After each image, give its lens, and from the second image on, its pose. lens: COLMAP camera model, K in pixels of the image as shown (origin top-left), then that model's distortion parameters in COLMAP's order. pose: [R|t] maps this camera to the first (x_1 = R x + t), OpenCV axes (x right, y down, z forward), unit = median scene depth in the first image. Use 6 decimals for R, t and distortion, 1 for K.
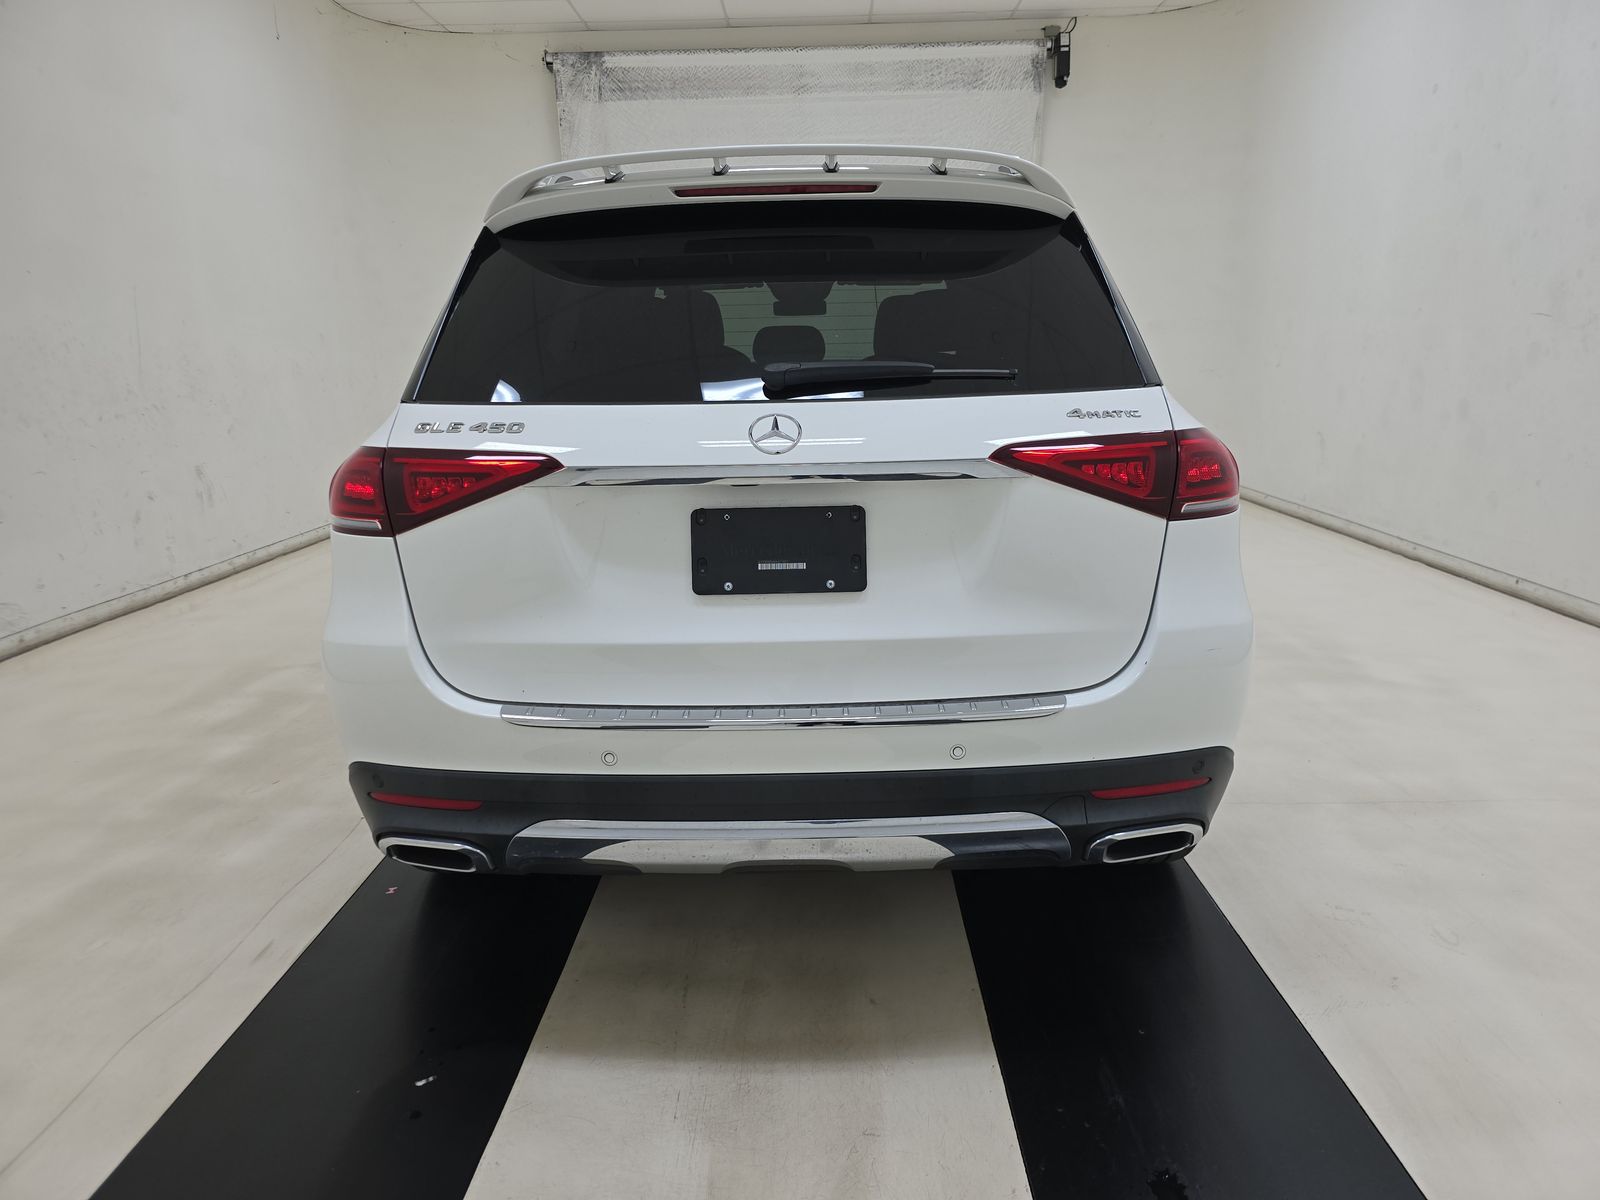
lens RADIAL K [[1078.1, 0, 794.3], [0, 1078.1, 597.7], [0, 0, 1]] dist [0.036198, -0.035253]
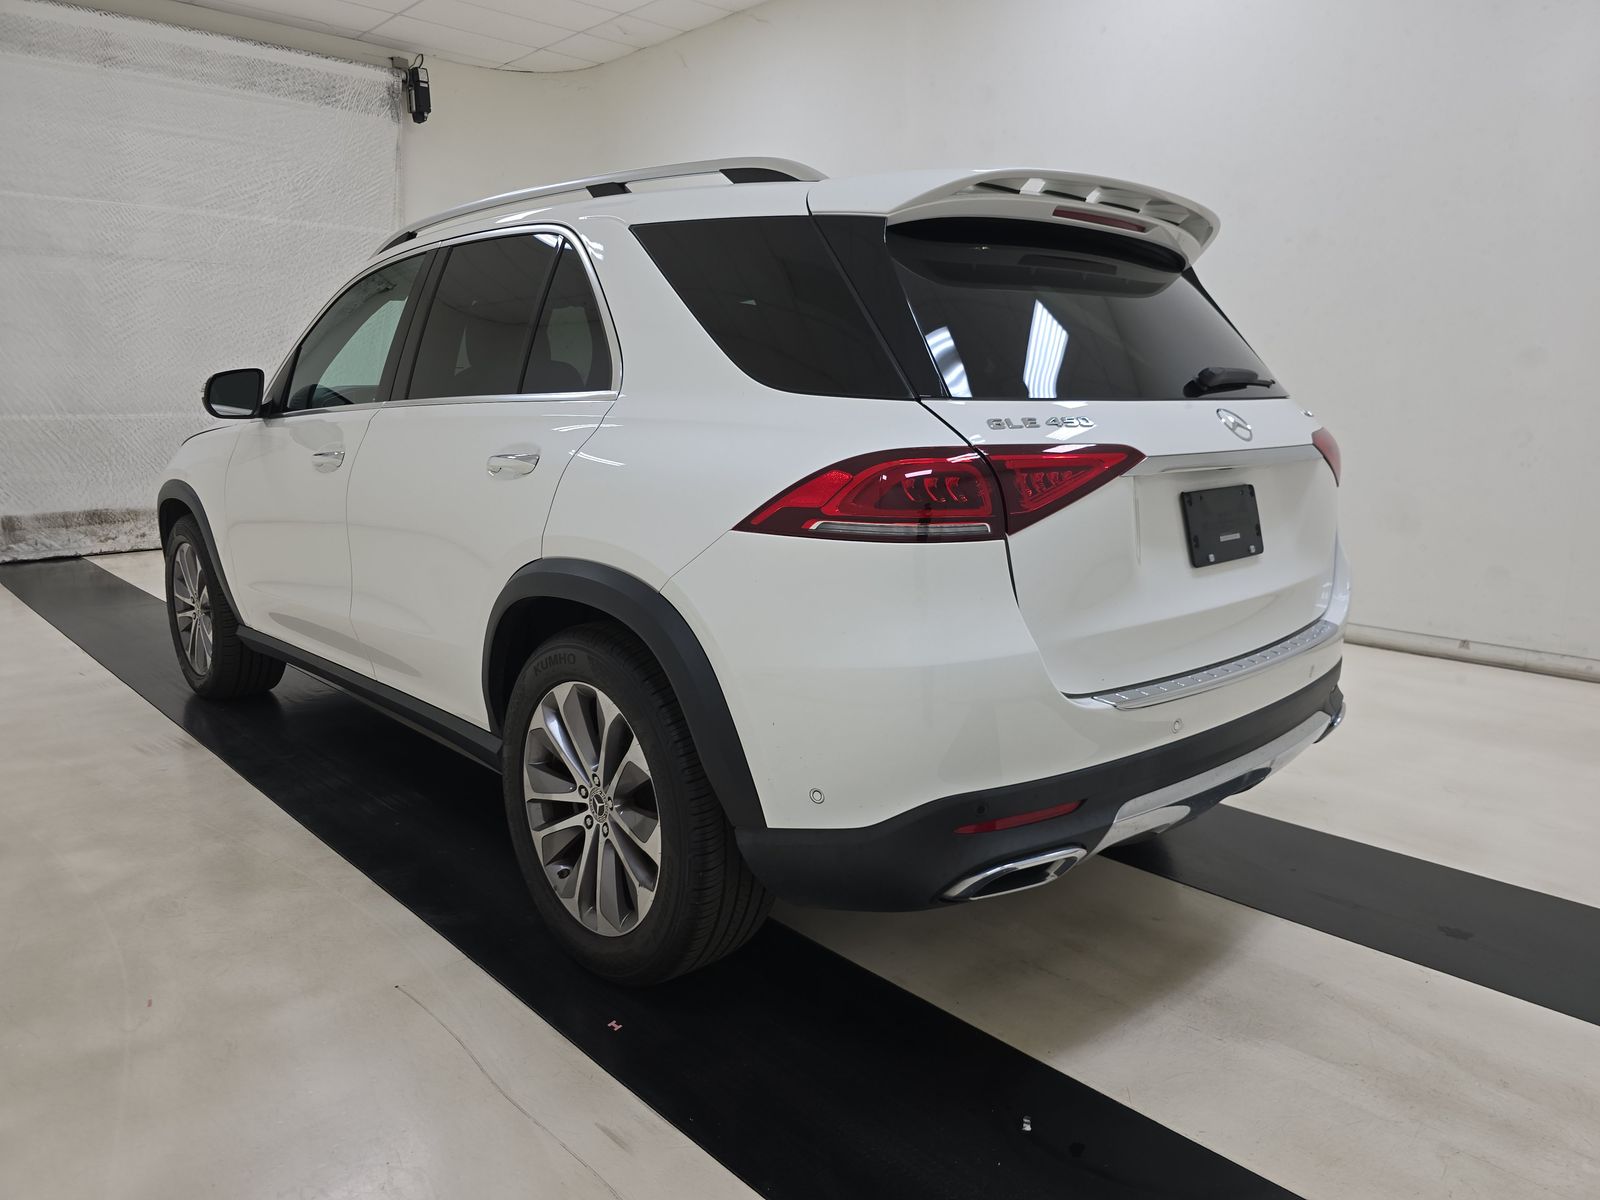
lens RADIAL K [[1078.1, 0, 812.2], [0, 1078.1, 595.2], [0, 0, 1]] dist [0.036198, -0.035253]
pose [[0.713708, -0.106656, 0.692275, -0.234810], [0.139023, 0.990246, 0.009237, -0.008241], [-0.686508, 0.089650, 0.721574, 0.092588]]
